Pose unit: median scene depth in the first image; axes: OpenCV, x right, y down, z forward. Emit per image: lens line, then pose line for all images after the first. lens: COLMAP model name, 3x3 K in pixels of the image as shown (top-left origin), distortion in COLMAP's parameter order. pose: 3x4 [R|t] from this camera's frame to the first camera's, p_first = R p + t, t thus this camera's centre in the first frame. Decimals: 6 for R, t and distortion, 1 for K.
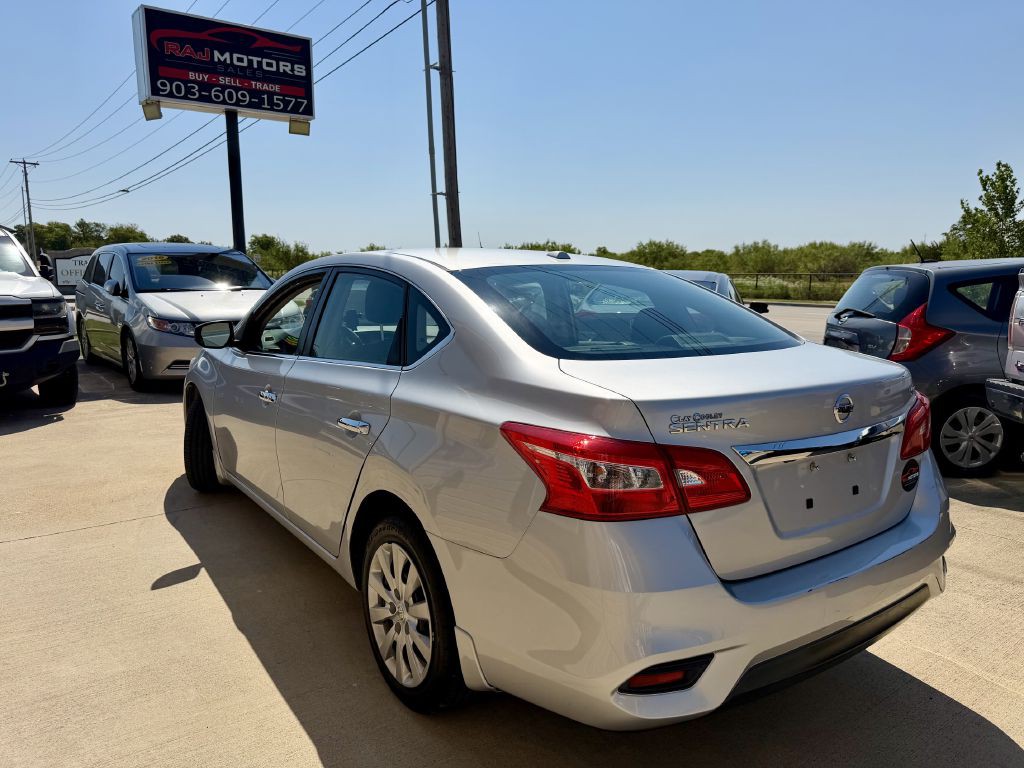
lens RADIAL K [[744.6, 0, 514.3], [0, 744.6, 375.2], [0, 0, 1]] dist [0.005285, -0.008804]
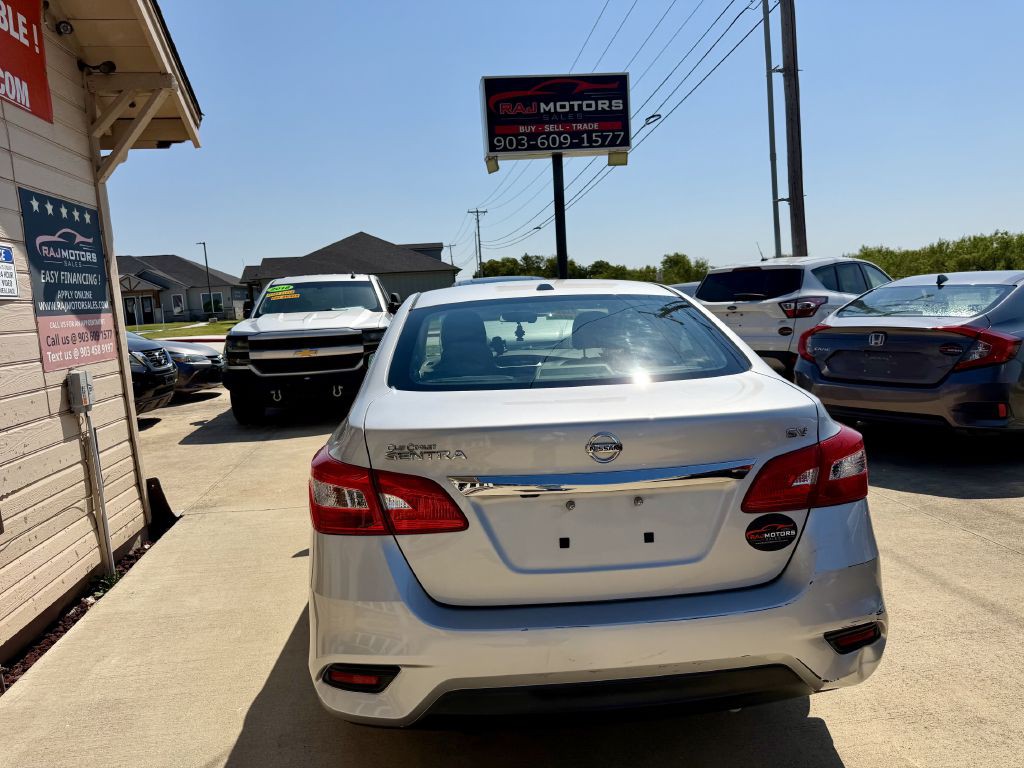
lens RADIAL K [[734.6, 0, 512.0], [0, 734.6, 384.0], [0, 0, 1]] dist [0.037712, -0.041796]
pose [[0.849494, 0.012499, -0.527451, 0.153251], [-0.015745, 0.999875, -0.001665, -0.005939], [0.527364, 0.009719, 0.849584, 0.027263]]
